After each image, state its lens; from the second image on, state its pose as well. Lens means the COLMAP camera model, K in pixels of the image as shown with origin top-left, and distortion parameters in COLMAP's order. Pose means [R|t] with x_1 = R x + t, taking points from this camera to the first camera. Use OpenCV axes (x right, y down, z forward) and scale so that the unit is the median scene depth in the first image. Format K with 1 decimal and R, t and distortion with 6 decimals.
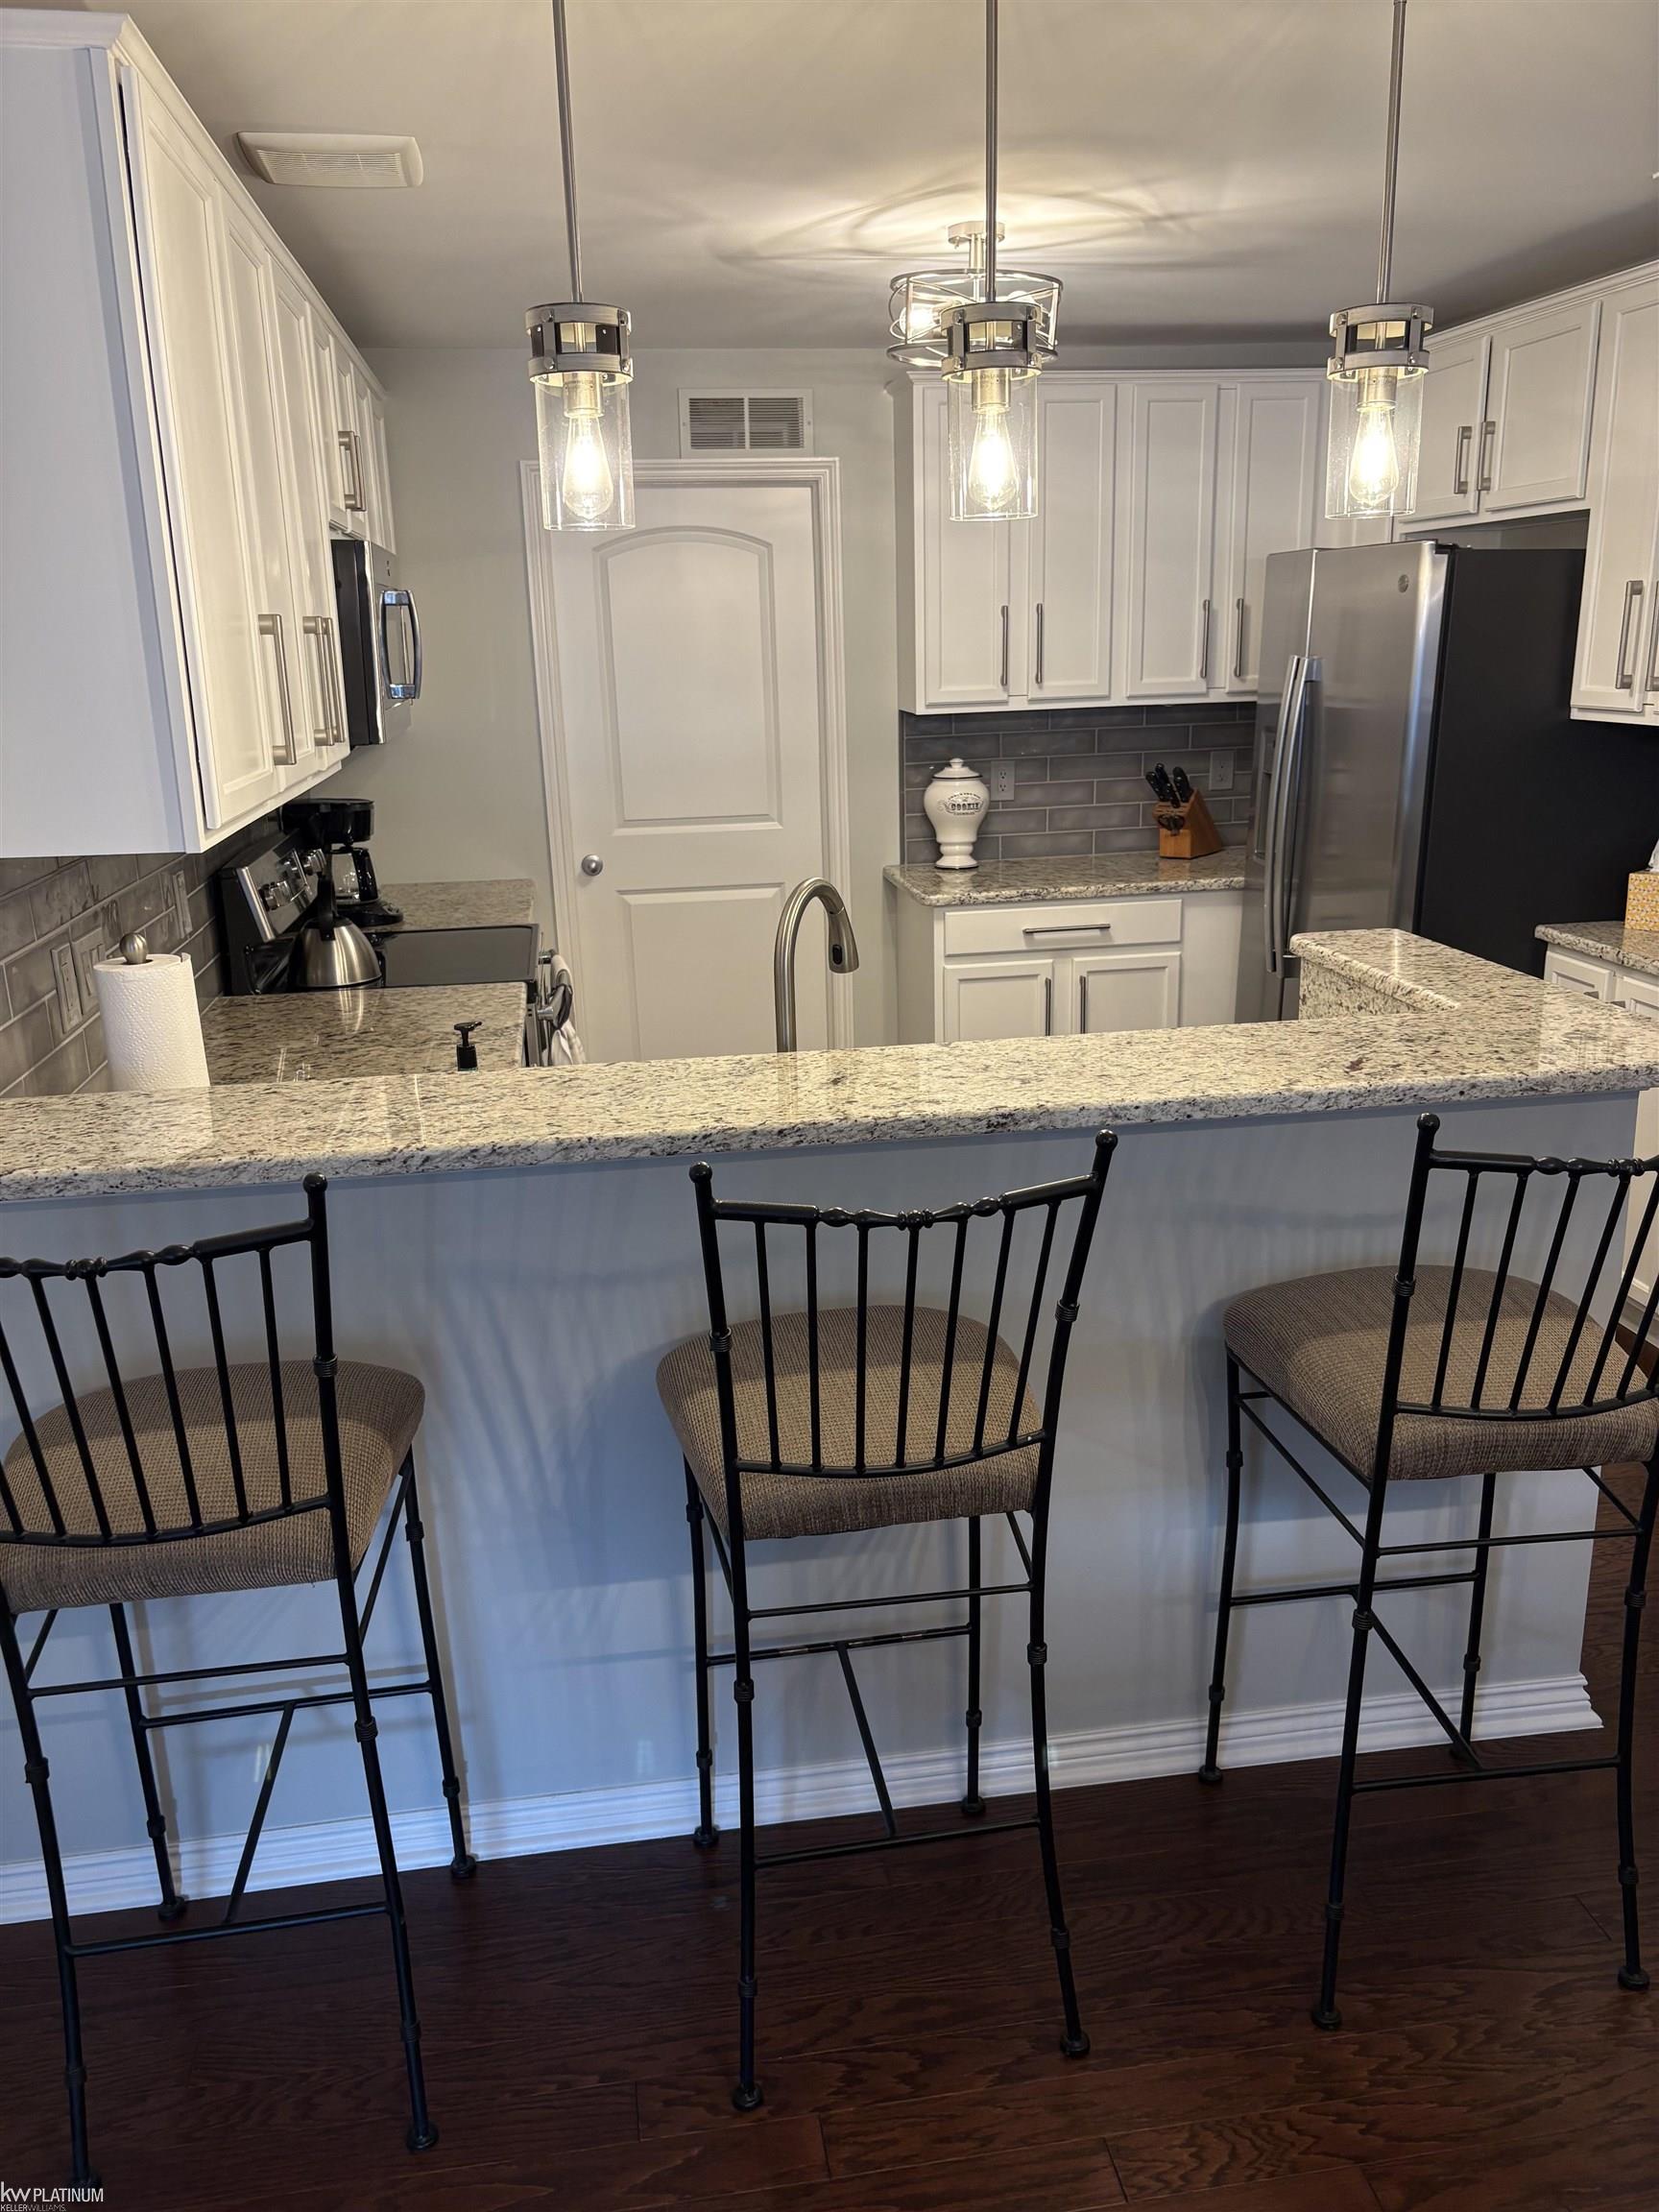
lens RADIAL K [[1697.7, 0, 831.9], [0, 1697.7, 1102.1], [0, 0, 1]] dist [0.073430, -0.076638]
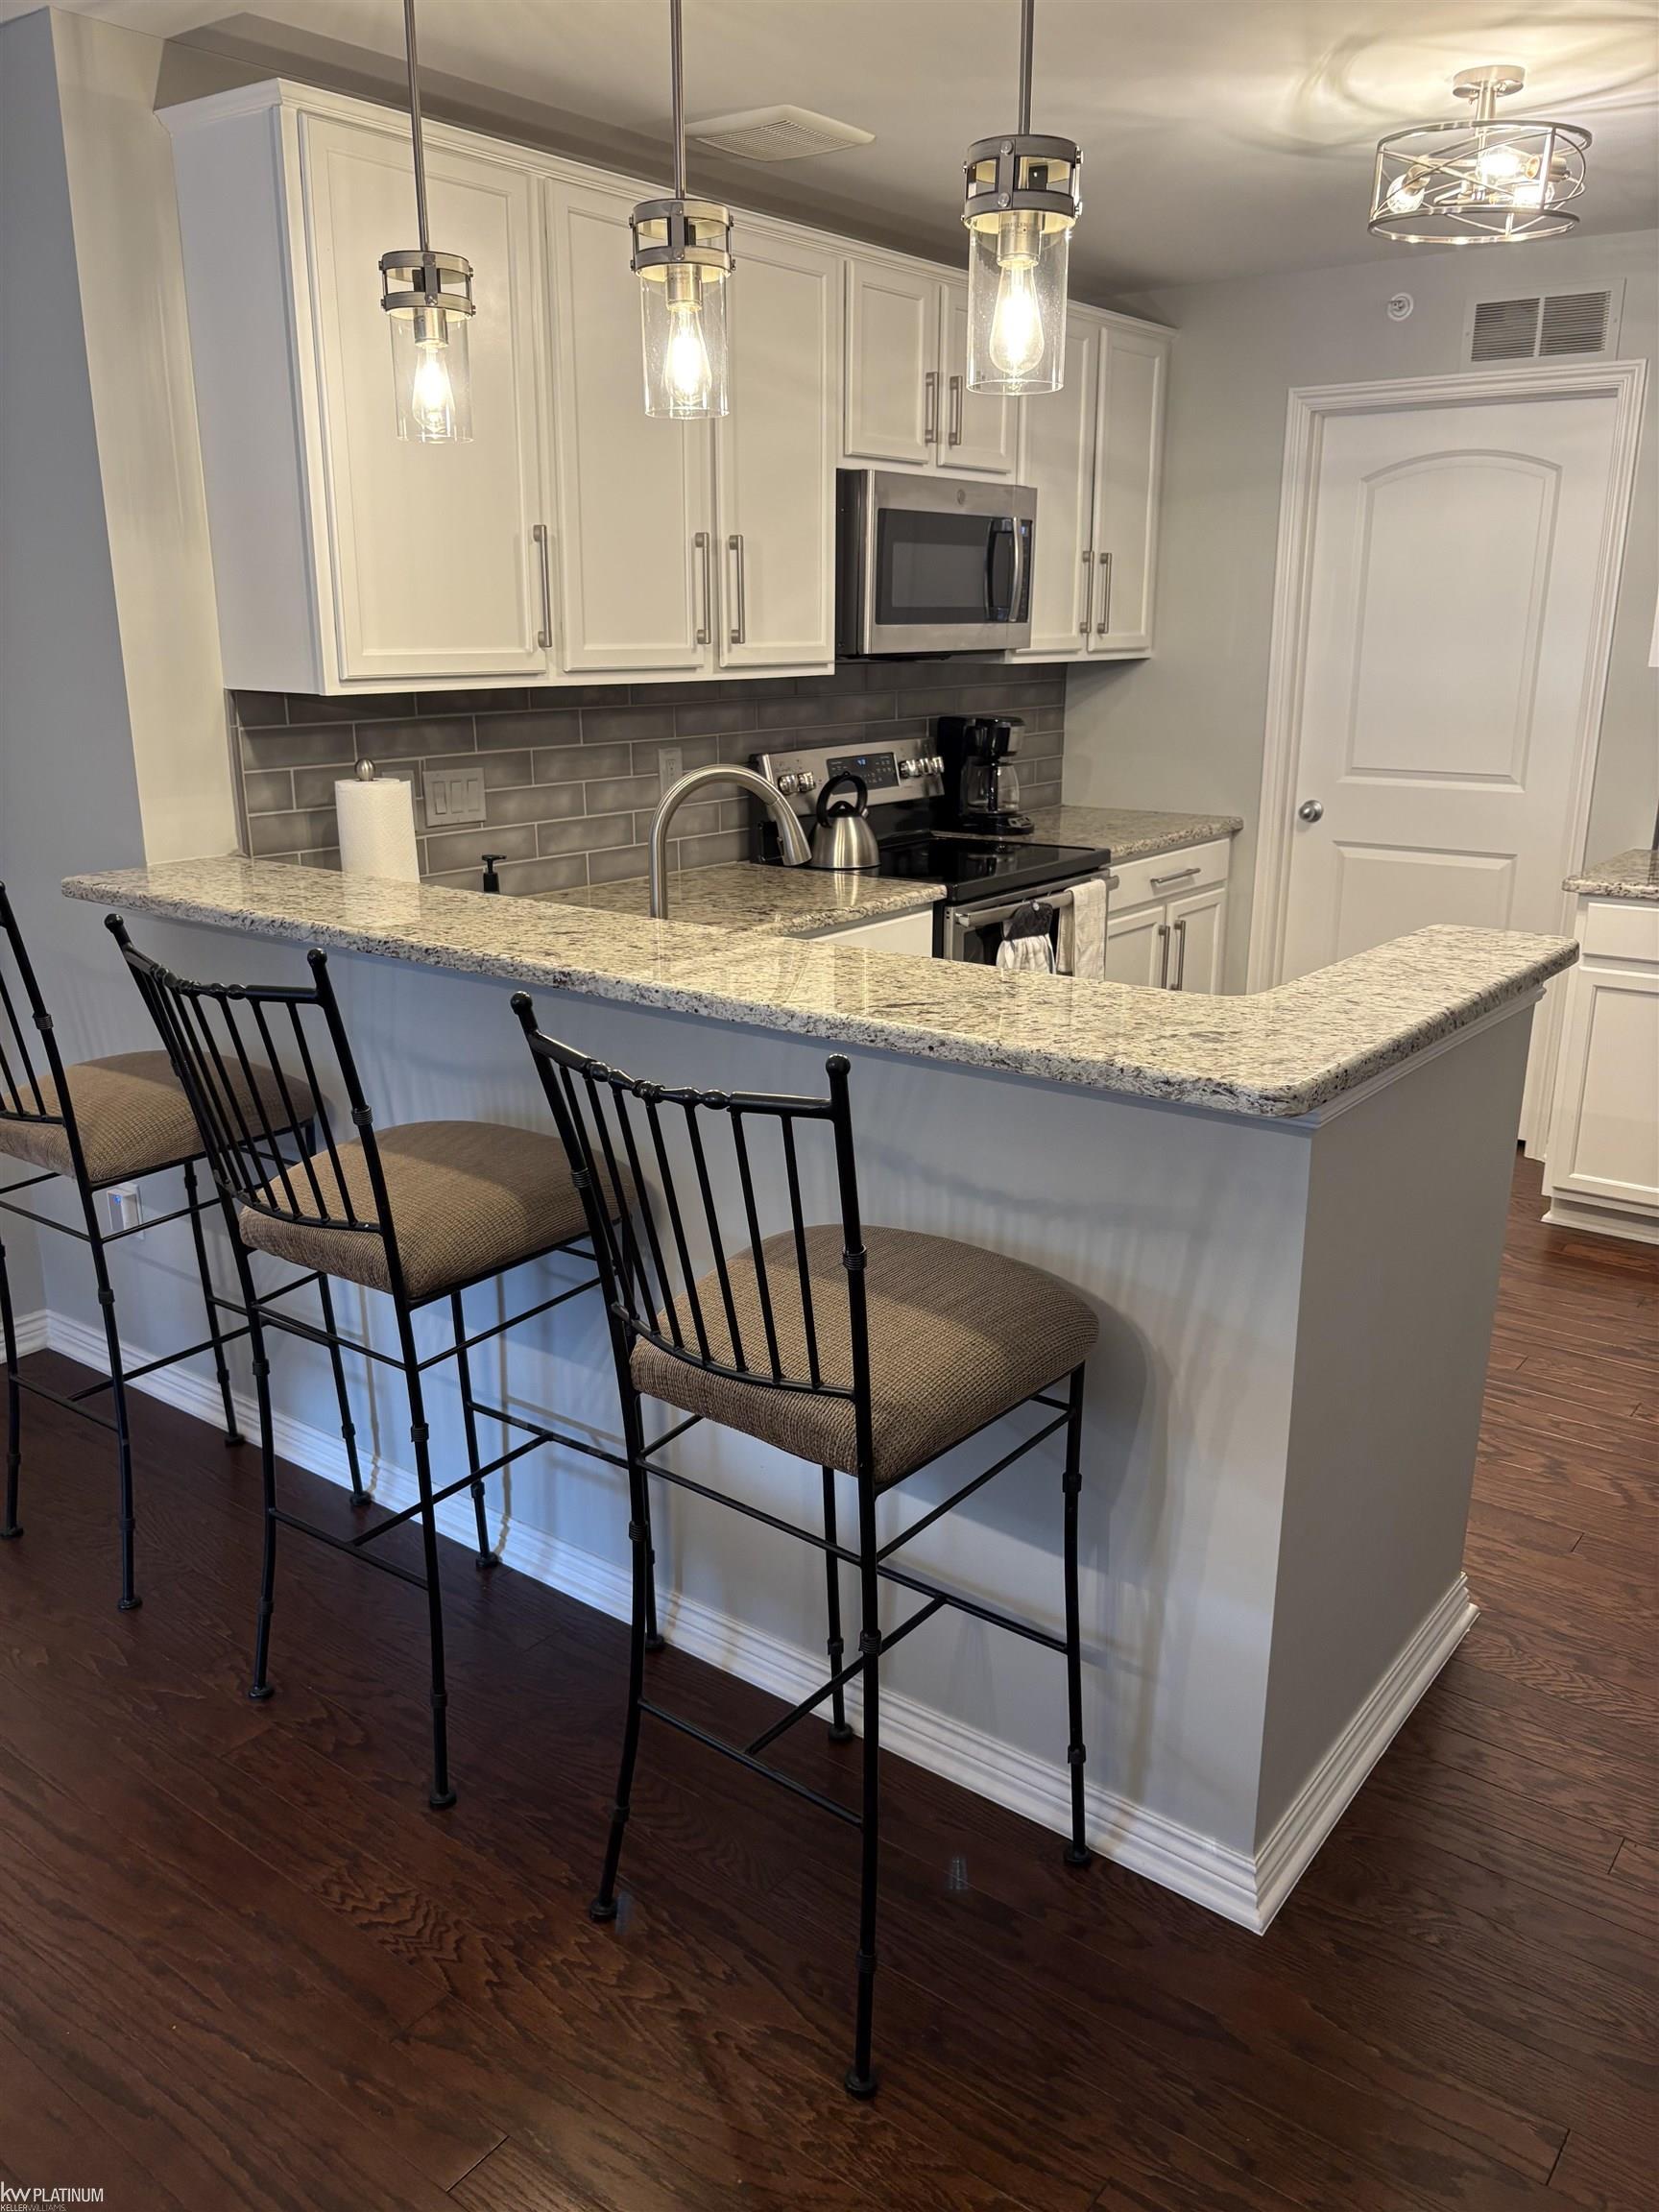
lens RADIAL K [[1715.7, 0, 820.7], [0, 1715.7, 1062.7], [0, 0, 1]] dist [0.056618, -0.001415]
pose [[0.691792, 0.208132, -0.691451, 0.933588], [-0.212106, 0.973889, 0.080937, -0.056924], [0.690242, 0.090670, 0.717875, 0.327914]]
